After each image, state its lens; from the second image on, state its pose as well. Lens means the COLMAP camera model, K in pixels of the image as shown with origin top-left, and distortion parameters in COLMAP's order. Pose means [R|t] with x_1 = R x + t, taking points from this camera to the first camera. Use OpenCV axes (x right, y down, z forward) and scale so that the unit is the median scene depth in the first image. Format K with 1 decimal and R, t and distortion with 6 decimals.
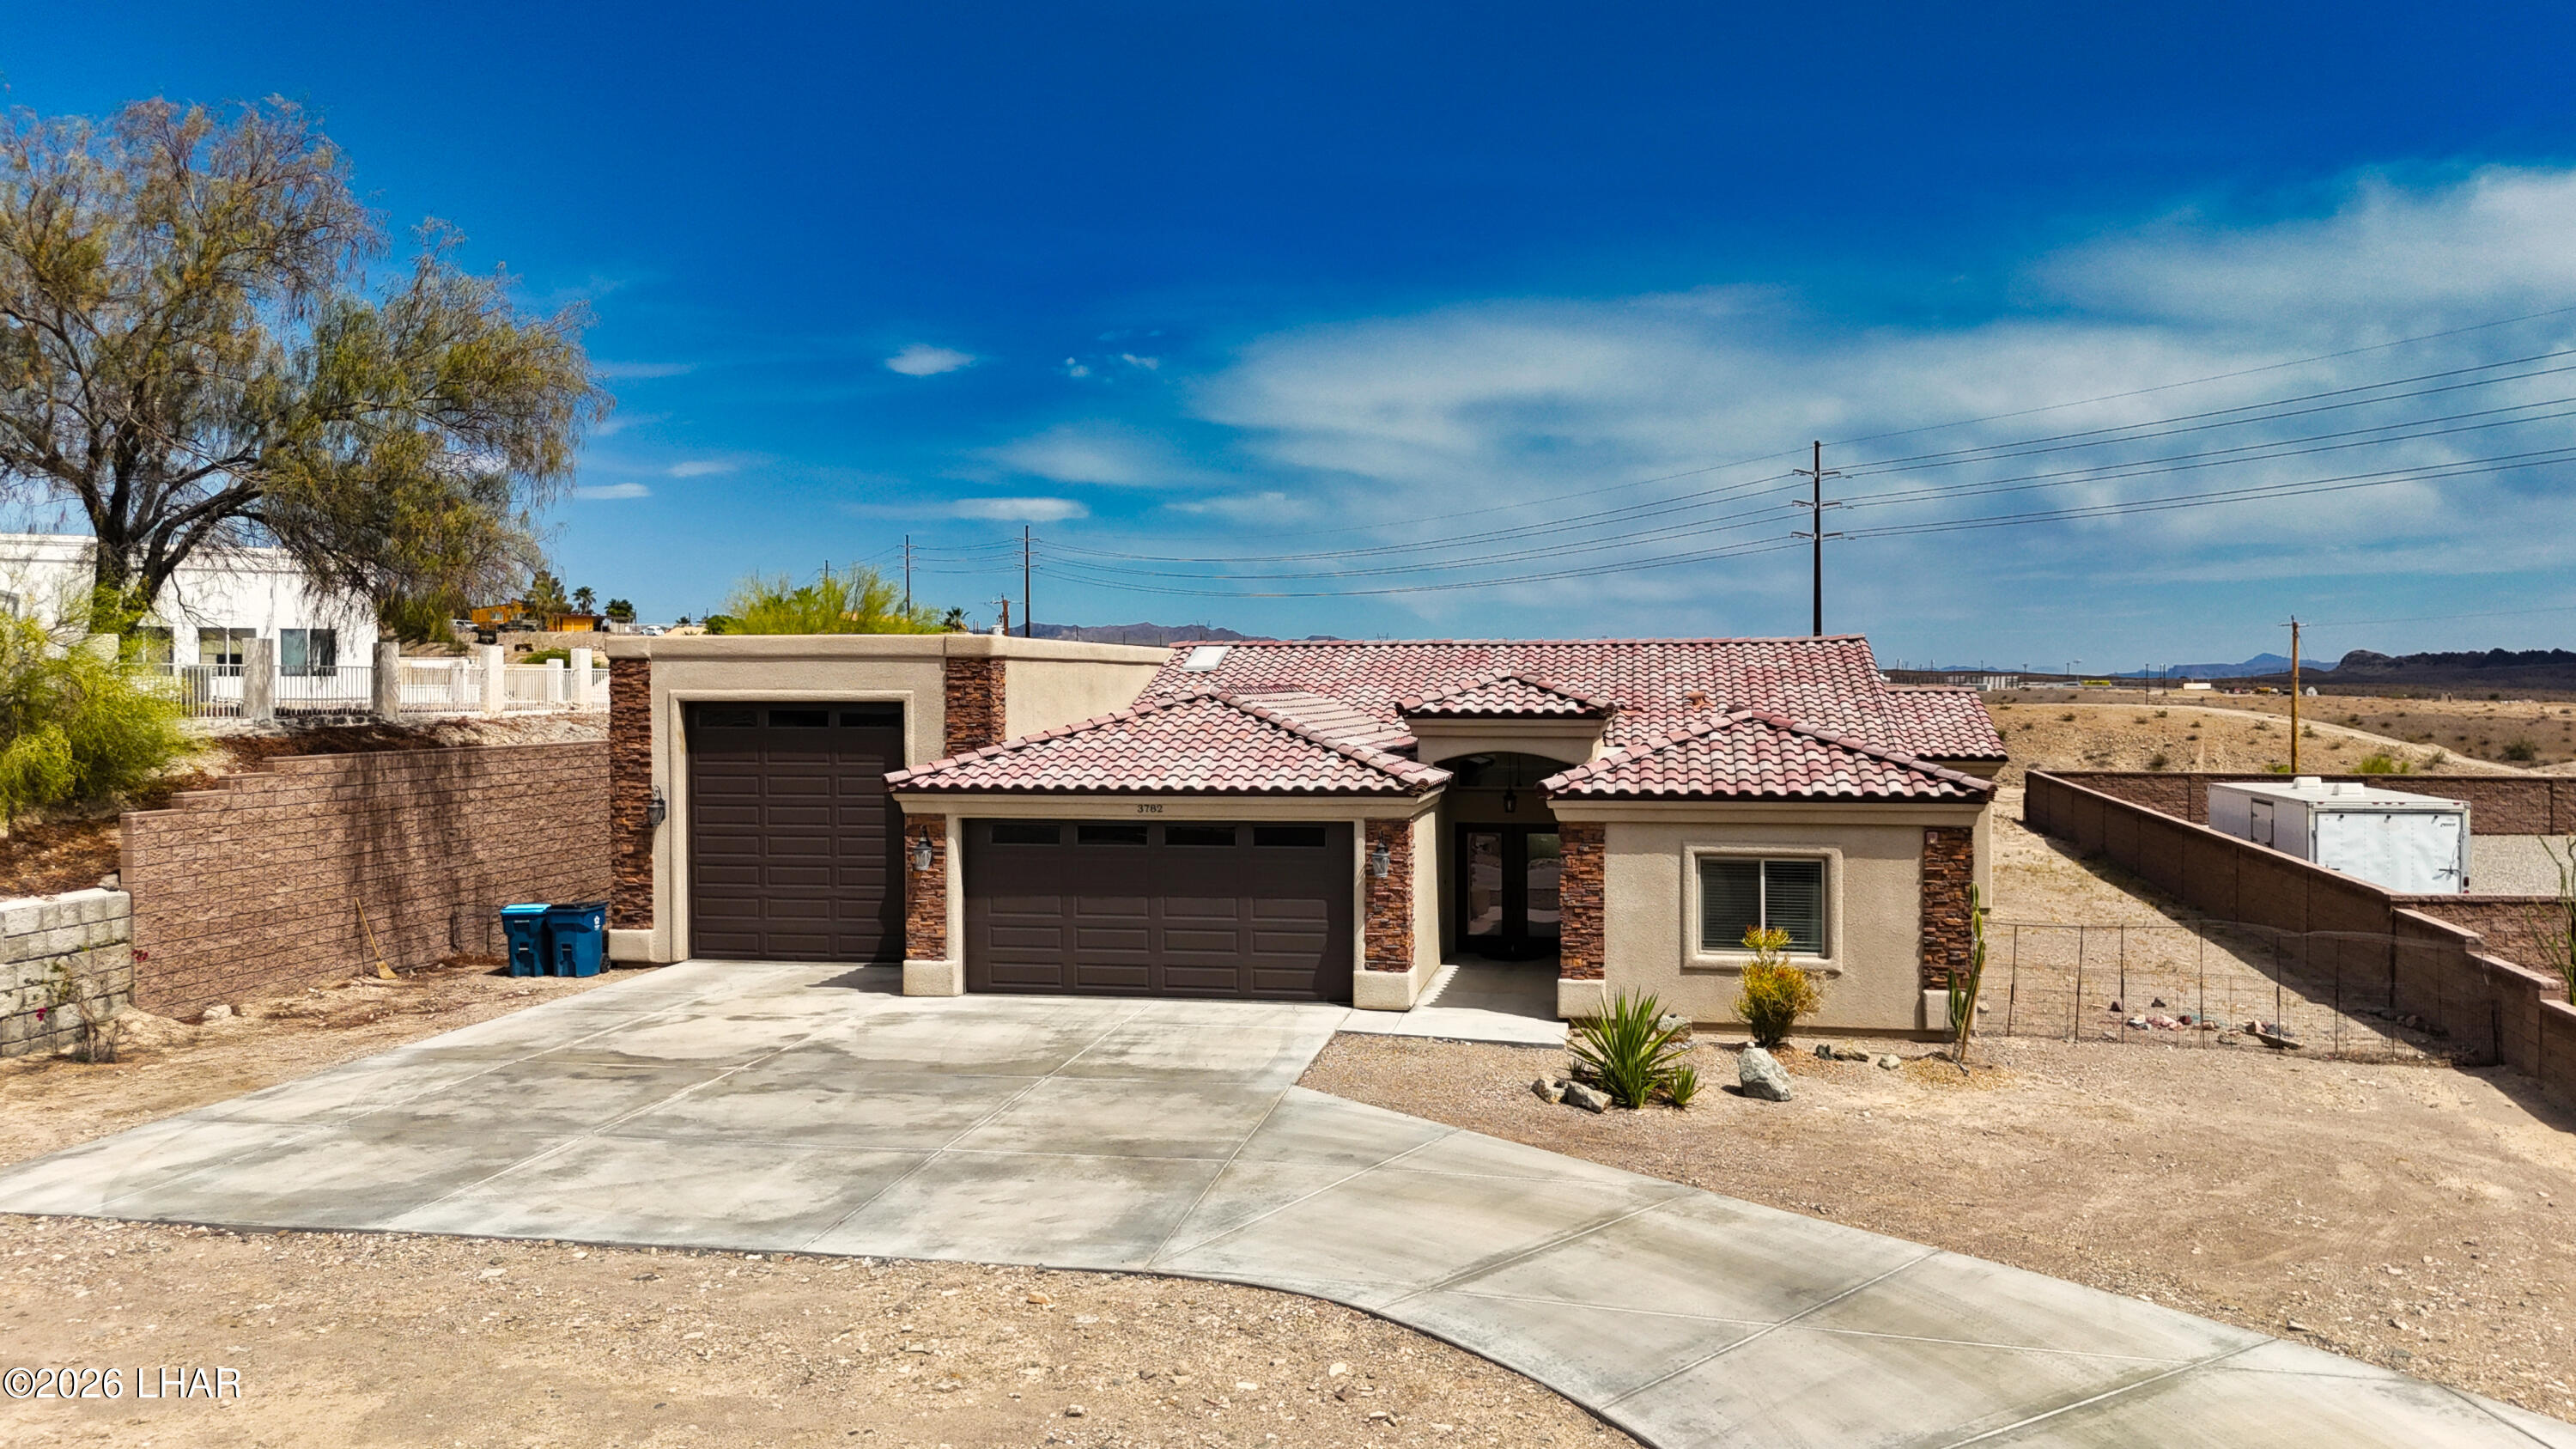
lens RADIAL K [[1937.8, 0, 1288.6], [0, 1937.8, 692.5], [0, 0, 1]] dist [0.108700, -0.155587]
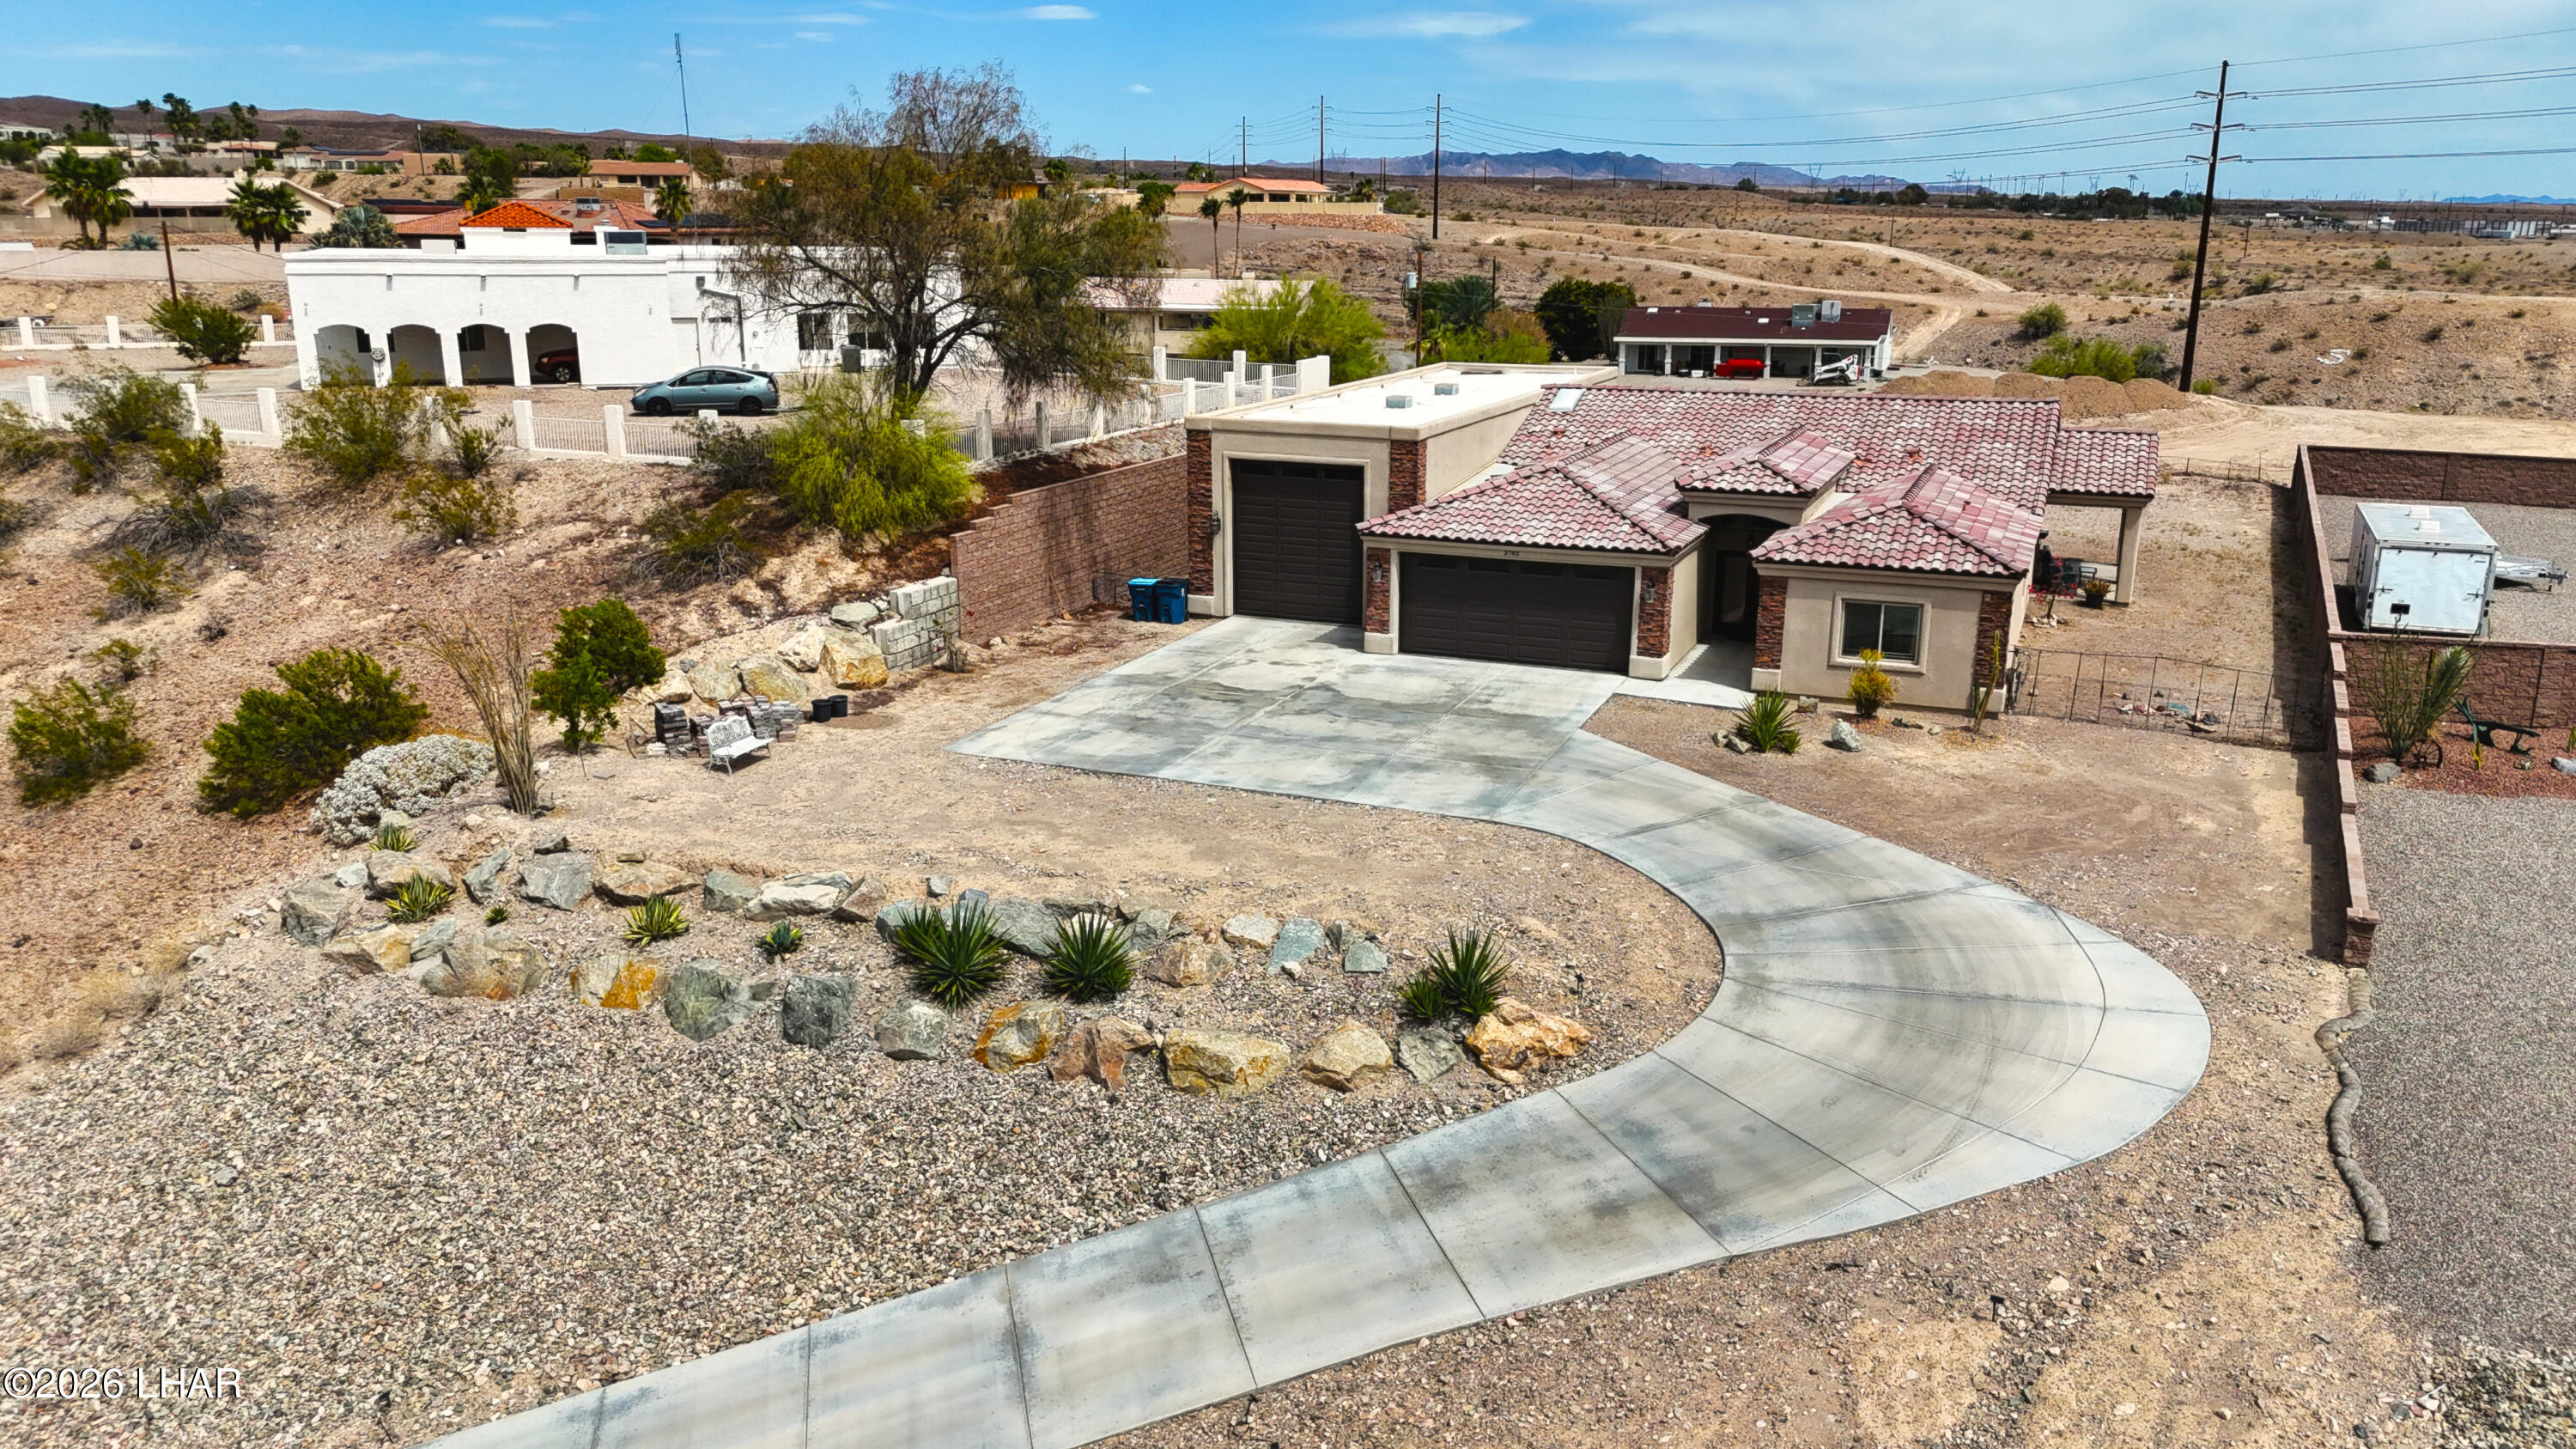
lens RADIAL K [[1910.5, 0, 1279.9], [0, 1910.5, 729.4], [0, 0, 1]] dist [0.071385, -0.067809]
pose [[0.977958, 0.060320, -0.199898, 0.075923], [-0.008507, 0.968078, 0.250503, -0.216359], [0.208627, -0.243282, 0.947253, -0.676637]]
